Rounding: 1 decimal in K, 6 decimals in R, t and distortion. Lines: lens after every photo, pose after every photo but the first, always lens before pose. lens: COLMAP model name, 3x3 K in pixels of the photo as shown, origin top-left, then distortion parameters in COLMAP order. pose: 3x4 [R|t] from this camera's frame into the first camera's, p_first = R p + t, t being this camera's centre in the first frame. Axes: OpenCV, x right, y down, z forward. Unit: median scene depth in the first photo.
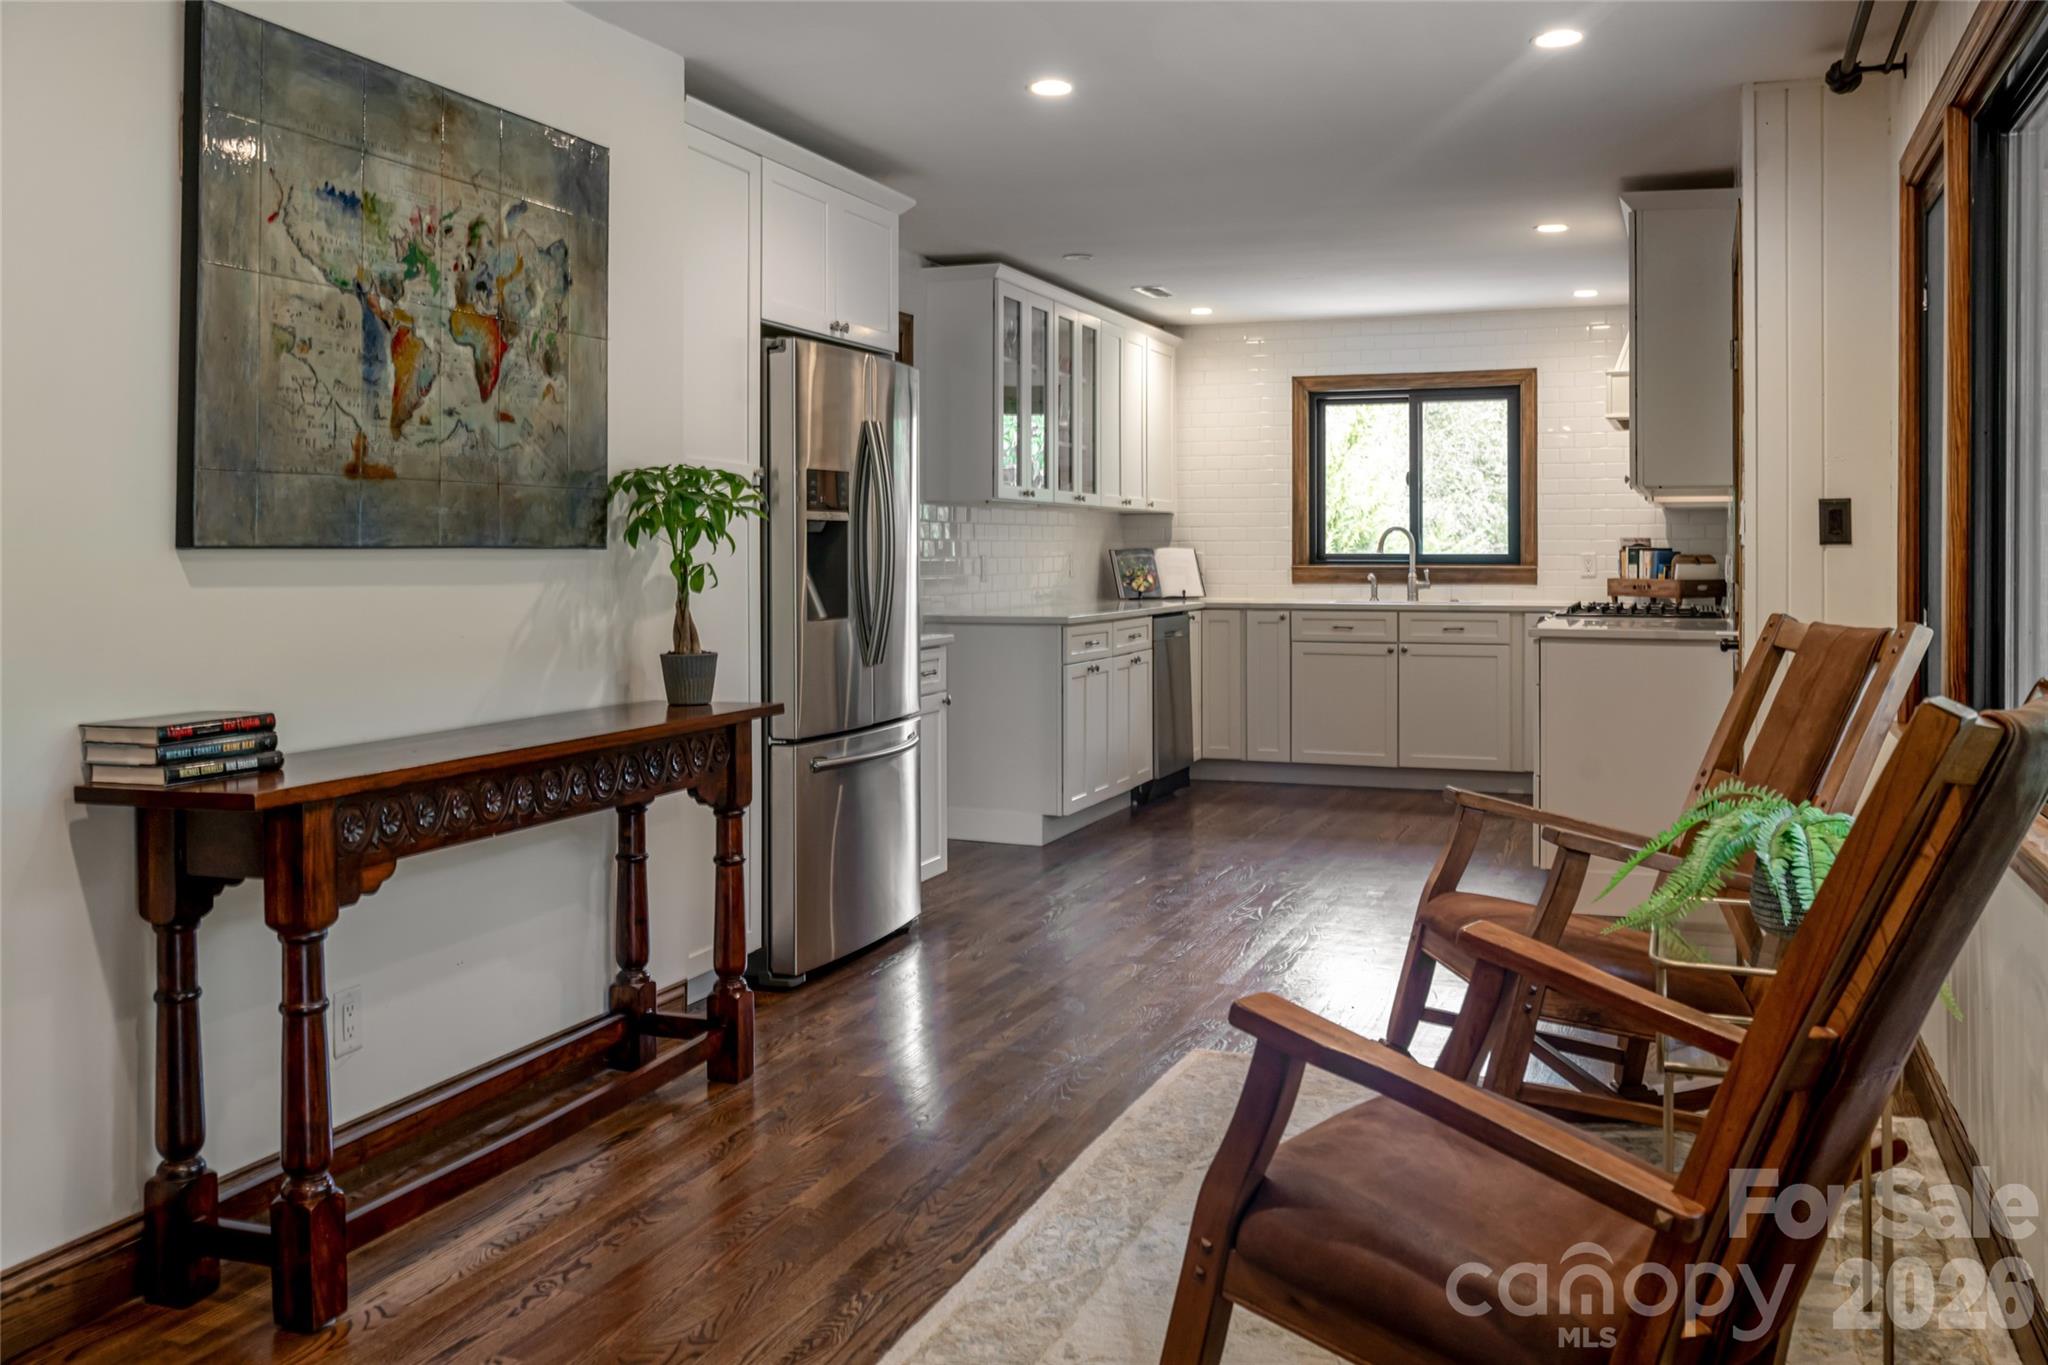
lens RADIAL K [[1795.0, 0, 968.8], [0, 1795.0, 538.0], [0, 0, 1]] dist [-0.016305, -0.013611]
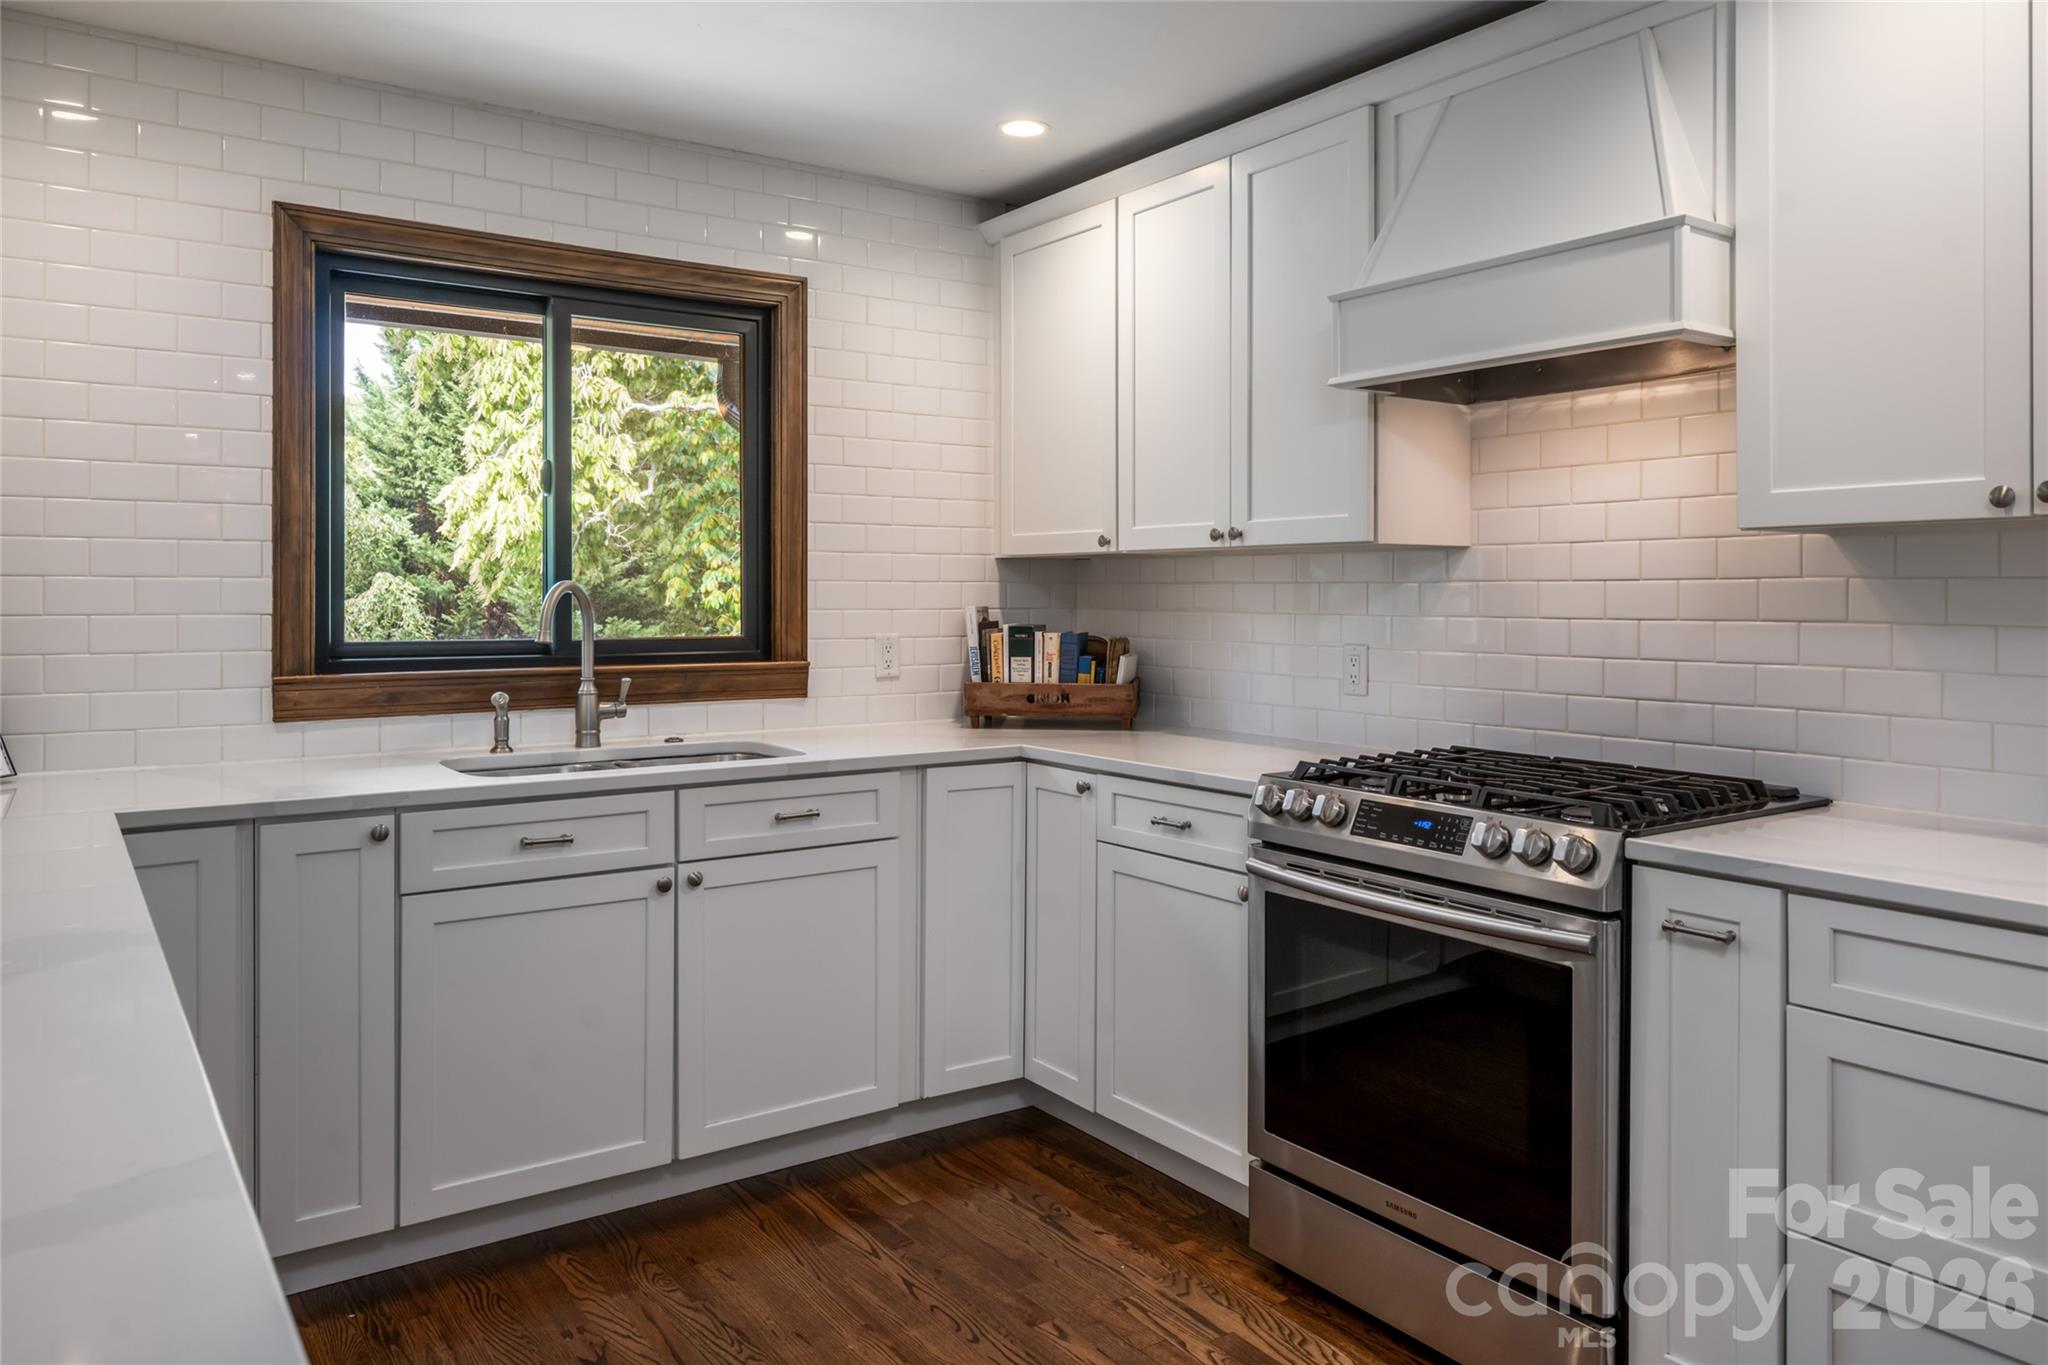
lens RADIAL K [[1416.1, 0, 1026.9], [0, 1416.1, 592.2], [0, 0, 1]] dist [-0.001979, -0.000629]
pose [[0.538697, 0.002067, 0.842497, 0.006376], [-0.008382, 0.999961, 0.002906, -0.005845], [-0.842458, -0.008627, 0.538693, 0.720137]]
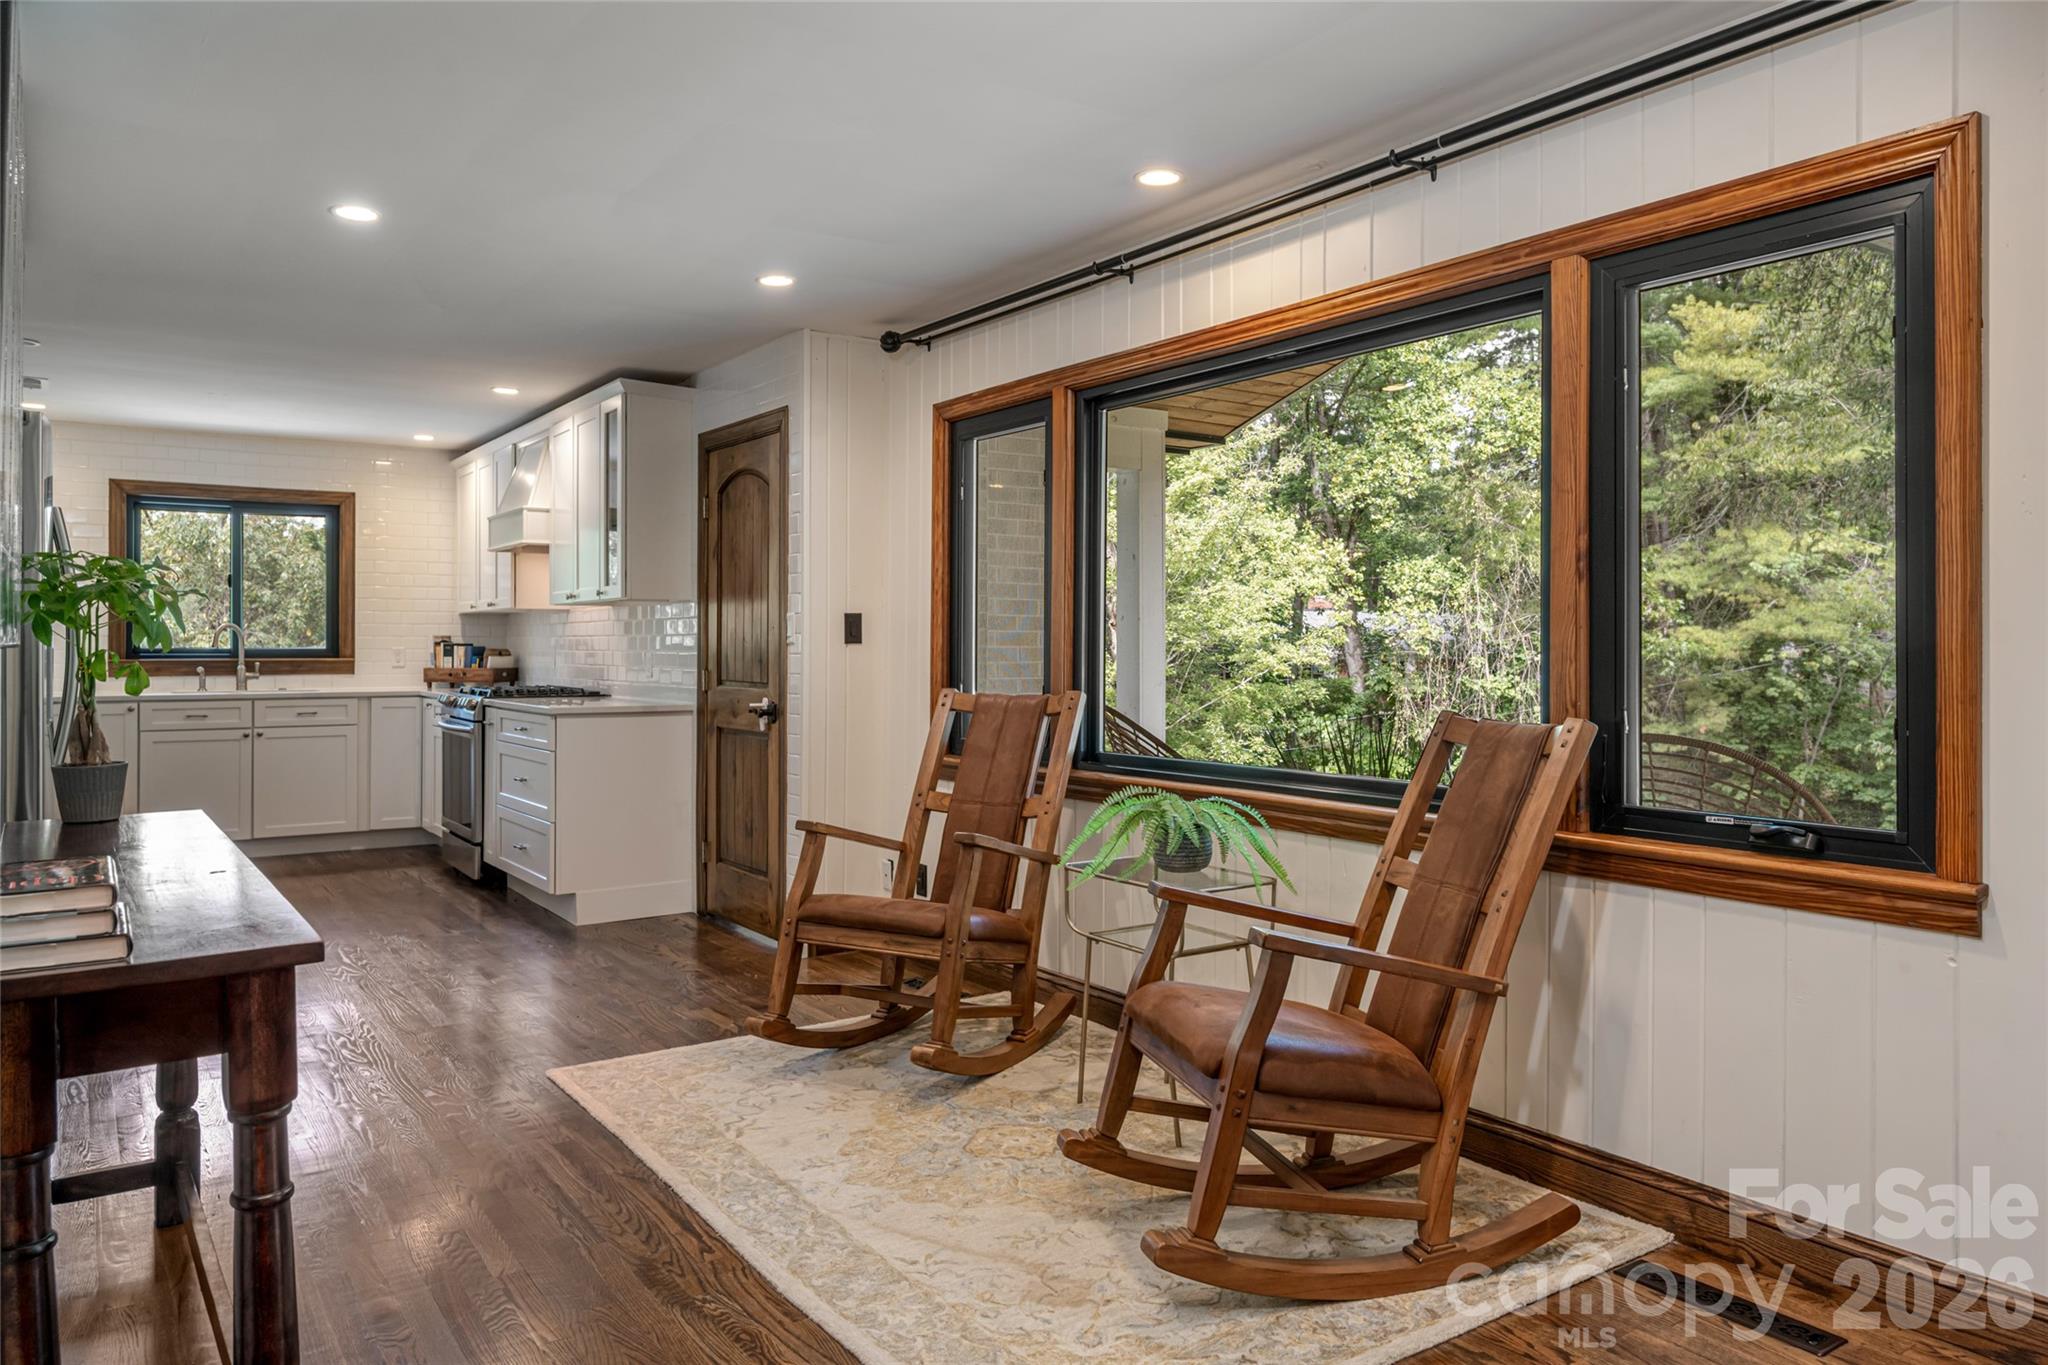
lens RADIAL K [[1416.1, 0, 1035.4], [0, 1416.1, 644.0], [0, 0, 1]] dist [-0.001979, -0.000629]
pose [[0.552862, 0.000820, 0.833273, -0.216236], [-0.007050, 0.999968, 0.003693, -0.000736], [-0.833243, -0.007916, 0.552850, 0.099857]]
